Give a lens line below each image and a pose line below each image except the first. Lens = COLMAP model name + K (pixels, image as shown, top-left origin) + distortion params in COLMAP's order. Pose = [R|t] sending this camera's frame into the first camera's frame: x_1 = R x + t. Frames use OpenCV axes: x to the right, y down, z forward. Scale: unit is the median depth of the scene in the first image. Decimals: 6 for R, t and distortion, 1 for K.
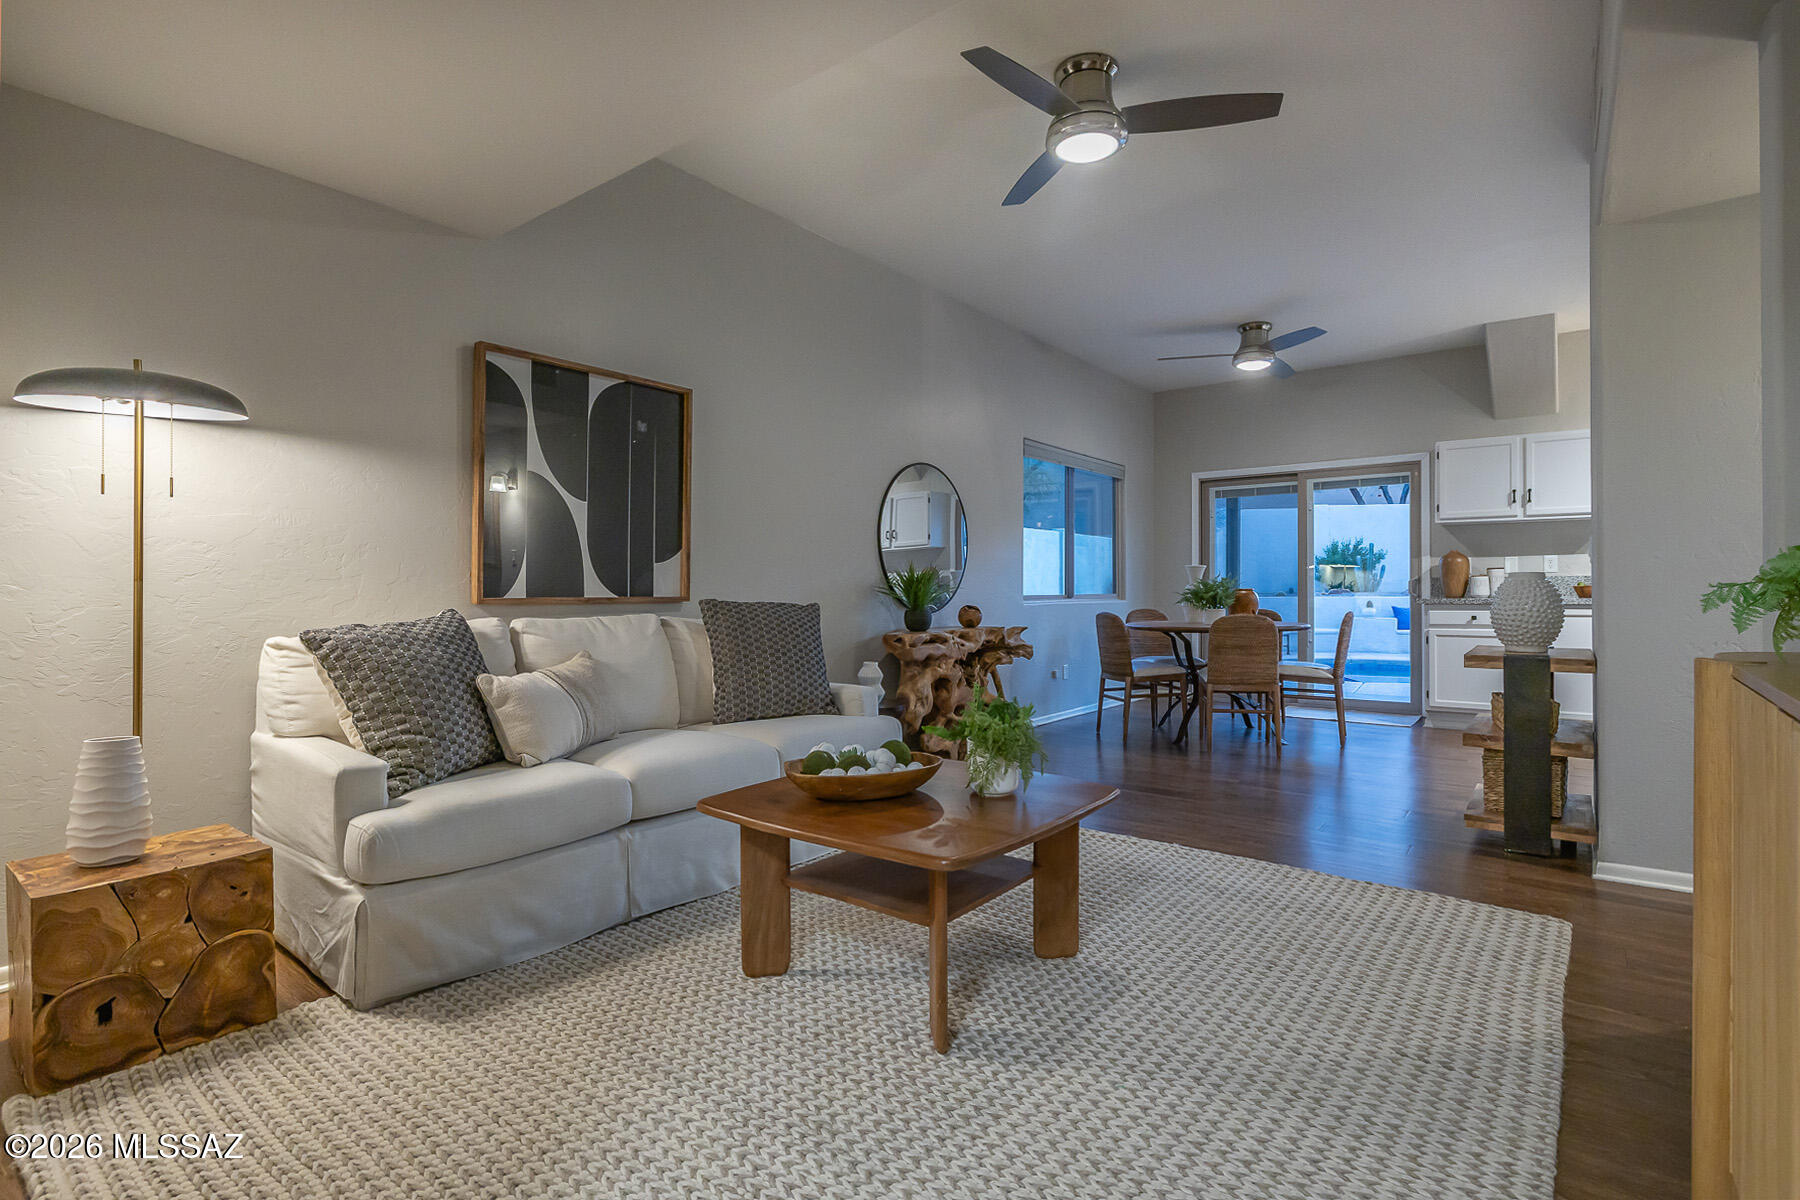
lens RADIAL K [[906.6, 0, 859.0], [0, 906.6, 597.7], [0, 0, 1]] dist [-0.001843, 0.000580]
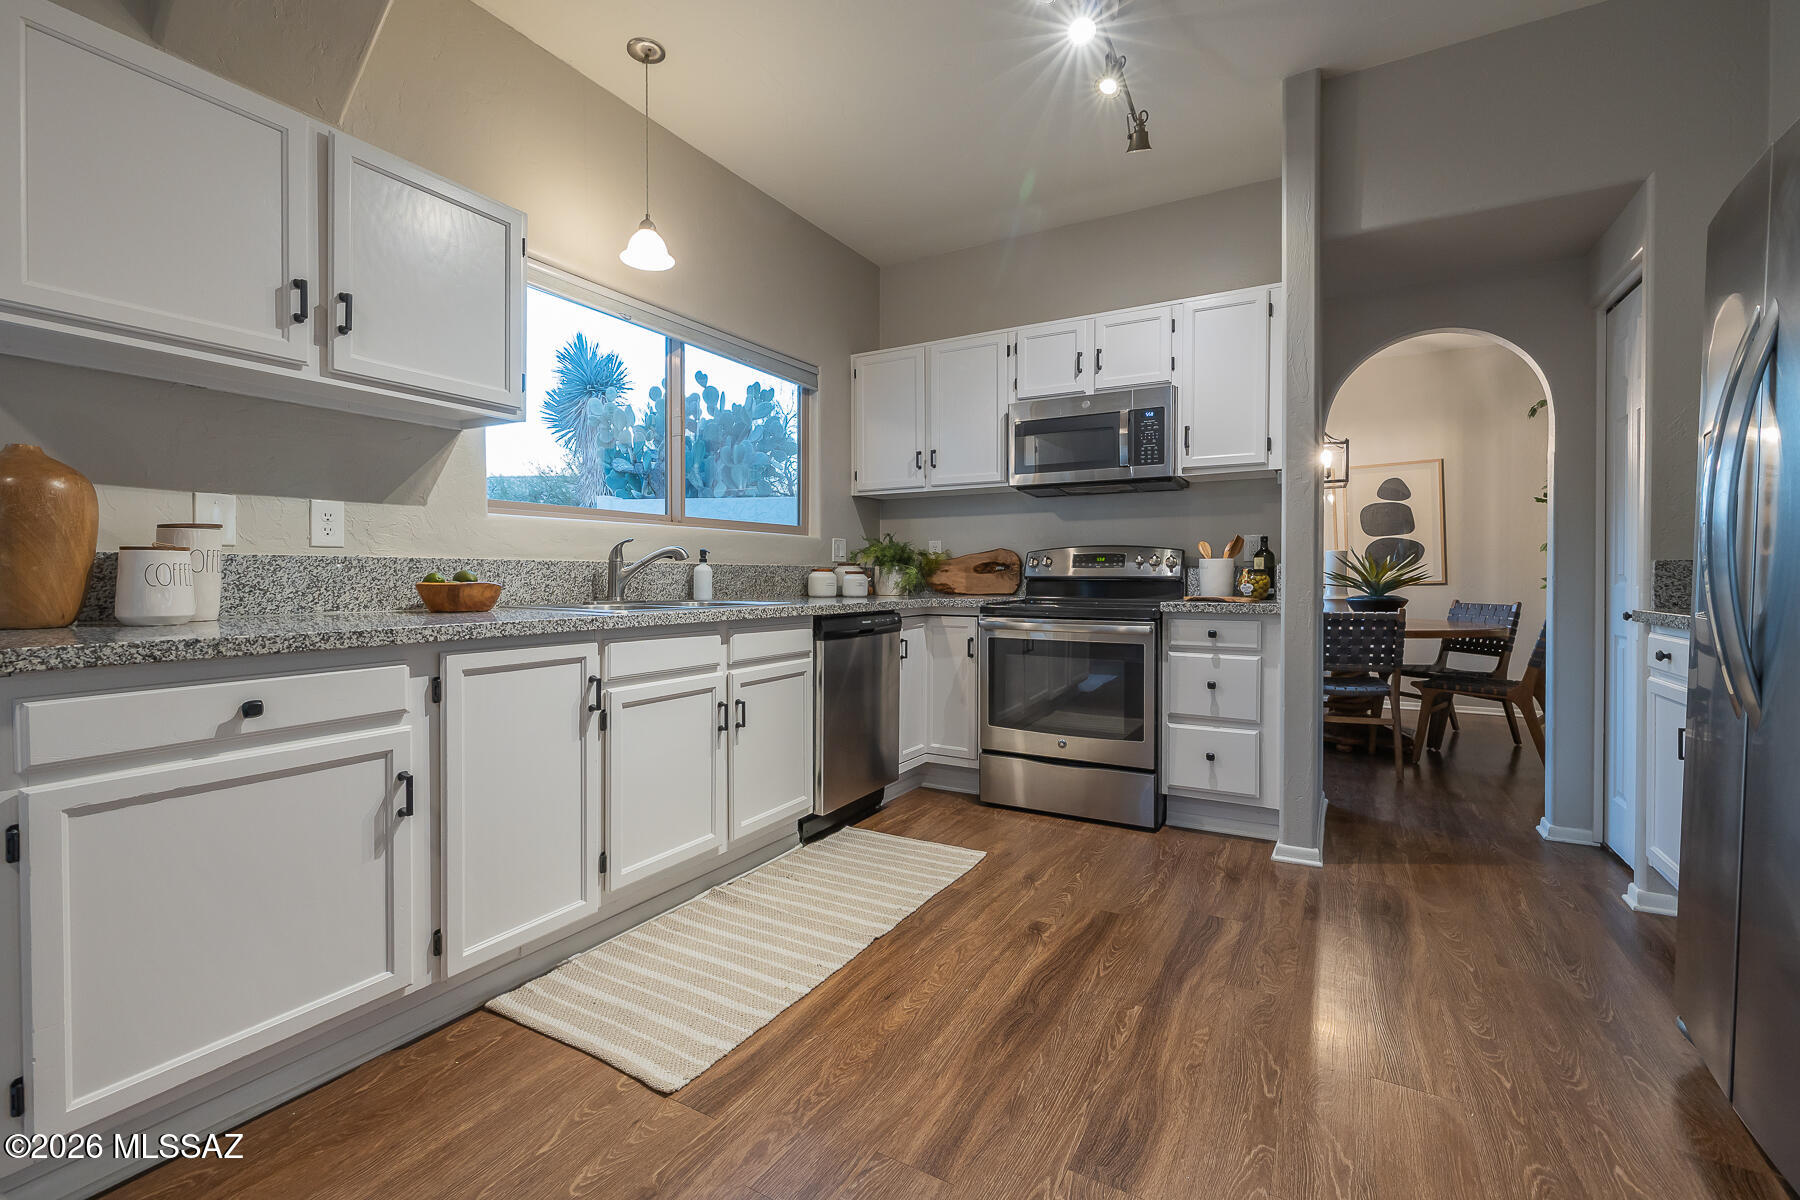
lens RADIAL K [[777.2, 0, 926.1], [0, 777.2, 581.6], [0, 0, 1]] dist [0.002860, -0.000875]
pose [[-0.162400, -0.003512, 0.986719, 0.388908], [0.008840, 0.999948, 0.005014, -0.012681], [-0.986685, 0.009537, -0.162361, 0.768058]]
